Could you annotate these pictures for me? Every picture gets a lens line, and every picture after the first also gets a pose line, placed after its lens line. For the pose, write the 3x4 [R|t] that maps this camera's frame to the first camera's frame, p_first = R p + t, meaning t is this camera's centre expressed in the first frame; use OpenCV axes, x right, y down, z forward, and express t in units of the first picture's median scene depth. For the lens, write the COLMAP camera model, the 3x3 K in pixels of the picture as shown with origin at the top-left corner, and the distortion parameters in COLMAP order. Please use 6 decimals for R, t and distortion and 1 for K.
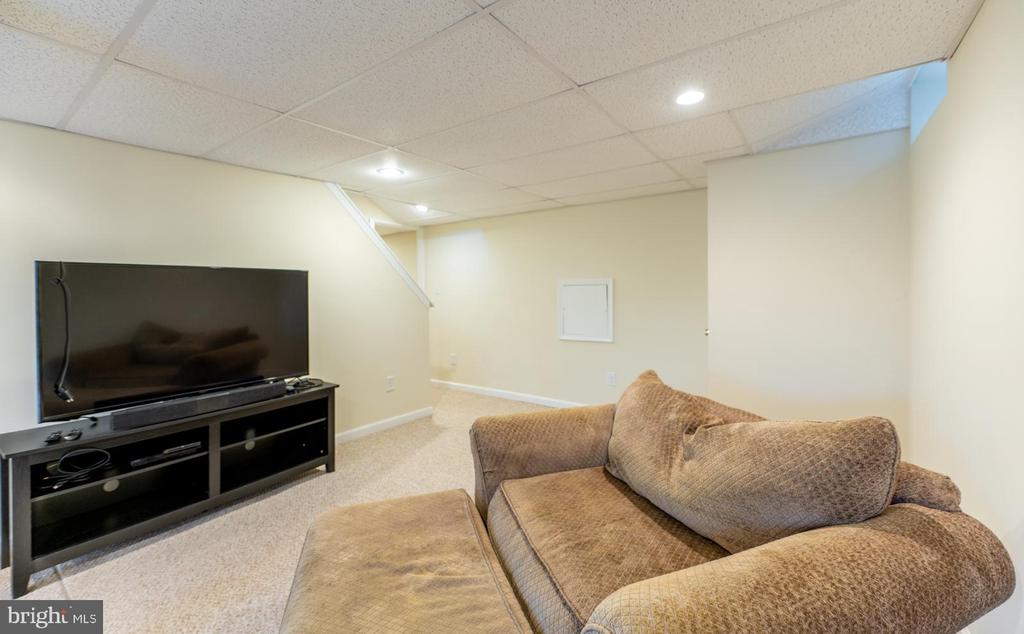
lens RADIAL K [[418.3, 0, 517.9], [0, 418.3, 293.0], [0, 0, 1]] dist [-0.002285, -0.000017]
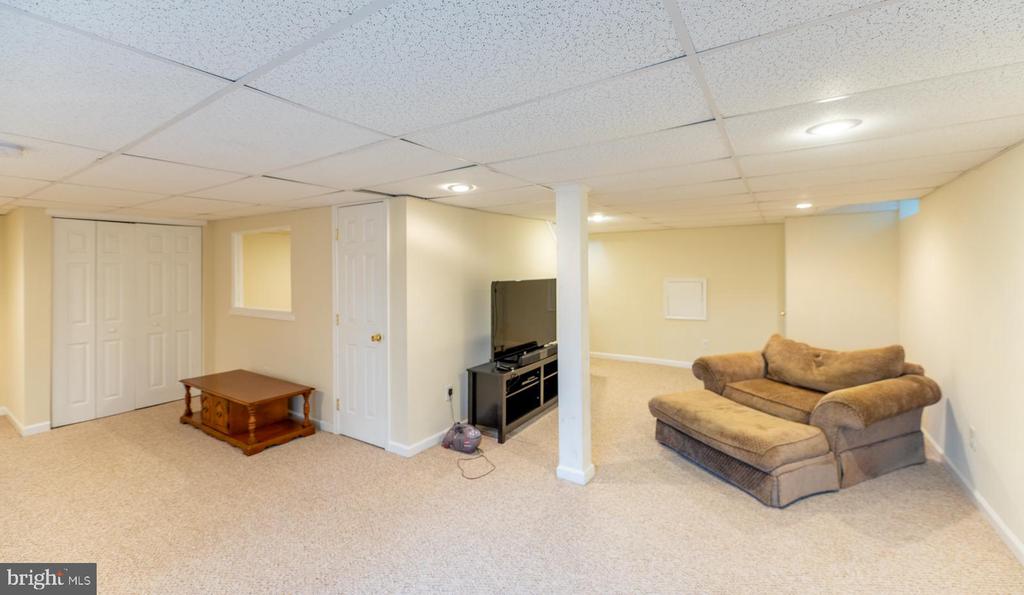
lens RADIAL K [[430.8, 0, 516.2], [0, 430.8, 271.1], [0, 0, 1]] dist [0.001396, 0.000148]
pose [[0.997944, 0.000883, 0.064092, -1.200039], [-0.000927, 0.999999, 0.000656, -0.130222], [-0.064092, -0.000714, 0.997944, -1.106026]]
